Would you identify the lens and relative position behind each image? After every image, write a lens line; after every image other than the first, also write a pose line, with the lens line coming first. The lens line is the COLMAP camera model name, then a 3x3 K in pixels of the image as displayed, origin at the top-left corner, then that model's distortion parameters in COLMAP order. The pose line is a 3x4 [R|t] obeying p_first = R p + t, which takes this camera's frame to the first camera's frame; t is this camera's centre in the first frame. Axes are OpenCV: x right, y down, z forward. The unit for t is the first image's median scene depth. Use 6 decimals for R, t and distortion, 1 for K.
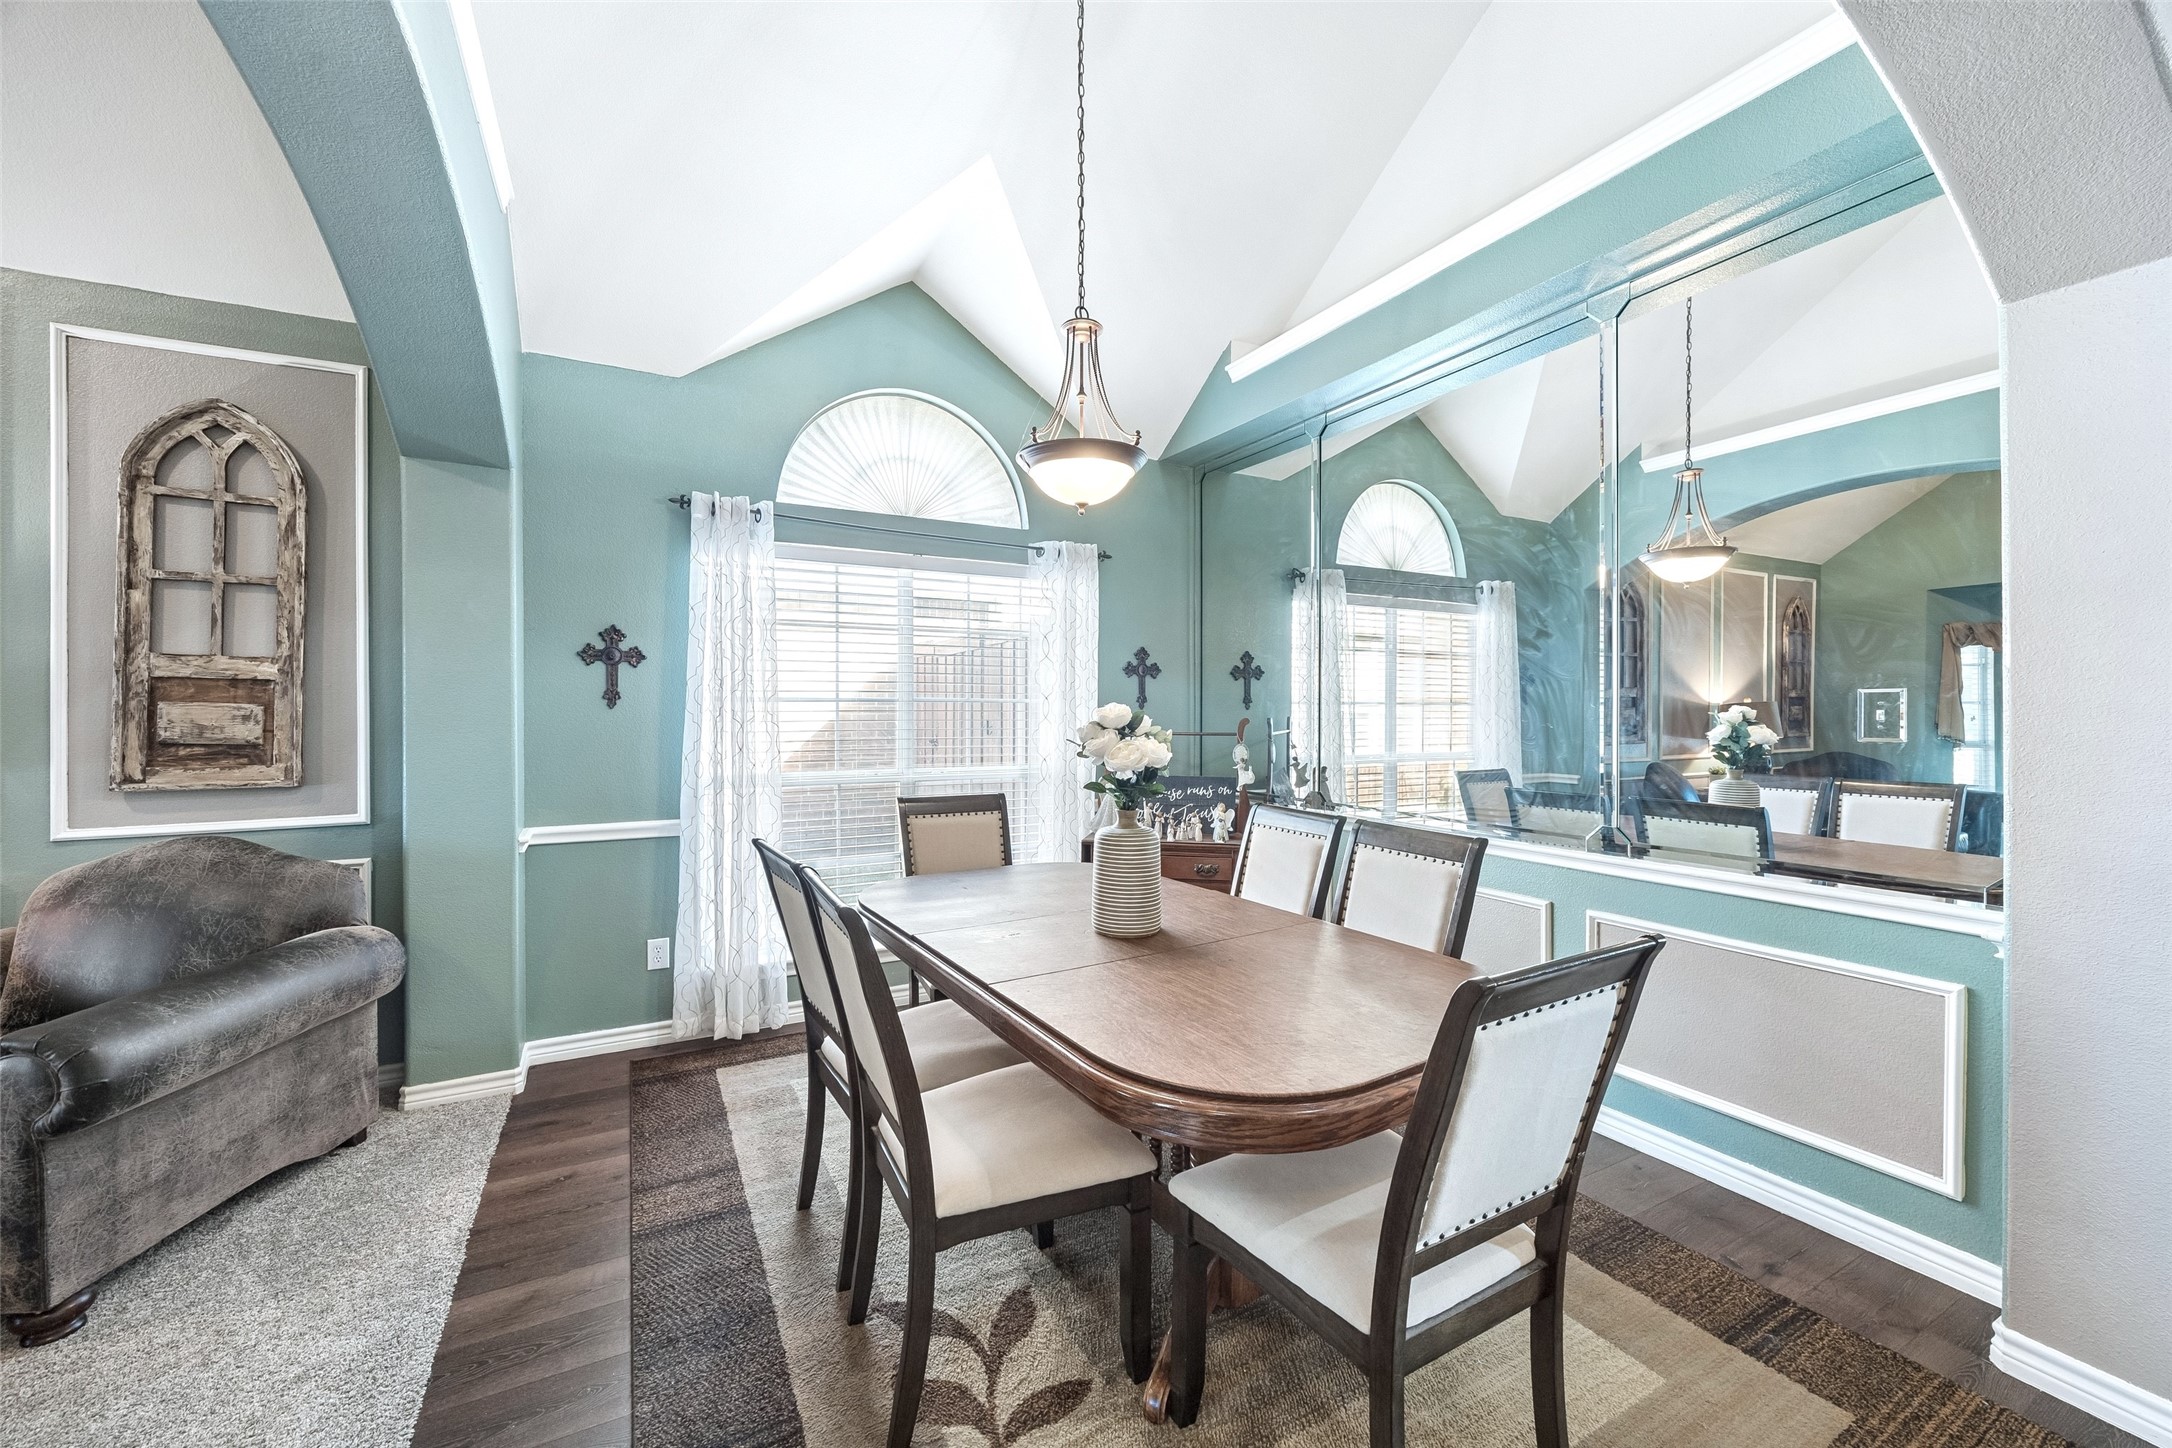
lens RADIAL K [[848.6, 0, 1074.7], [0, 848.6, 715.7], [0, 0, 1]] dist [0.000474, -0.000657]
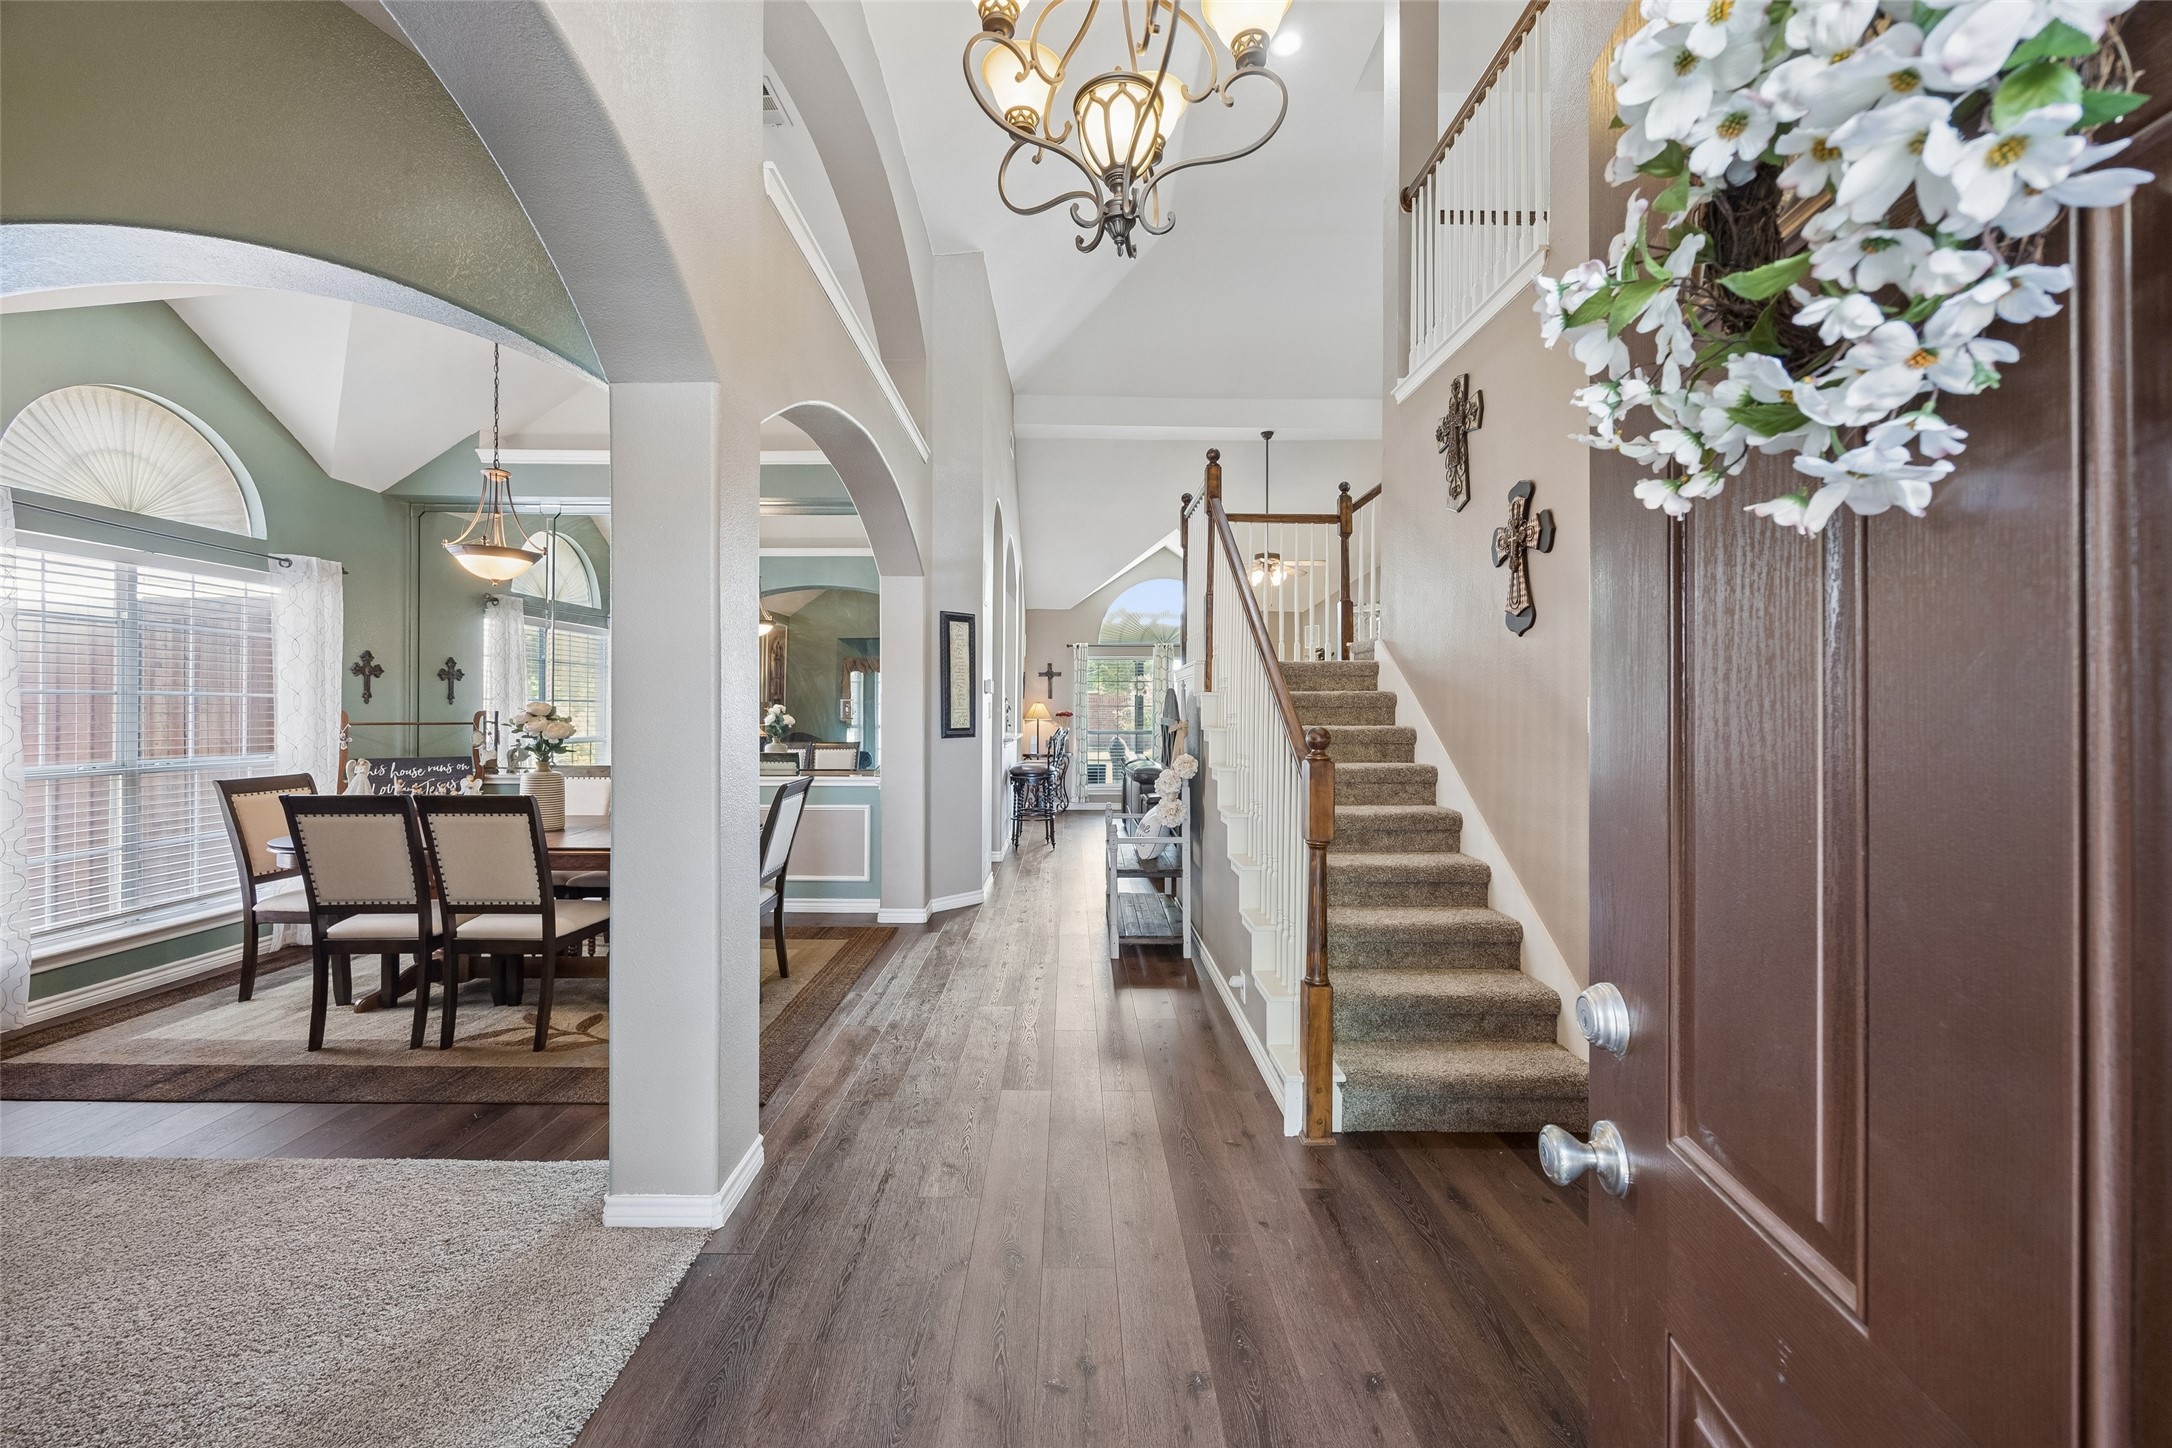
lens RADIAL K [[848.6, 0, 1077.1], [0, 848.6, 709.7], [0, 0, 1]] dist [0.000474, -0.000657]
pose [[0.466756, 0.000333, 0.884386, -0.565671], [0.001692, 0.999998, -0.001270, 0.004397], [-0.884384, 0.002089, 0.466754, -0.465585]]
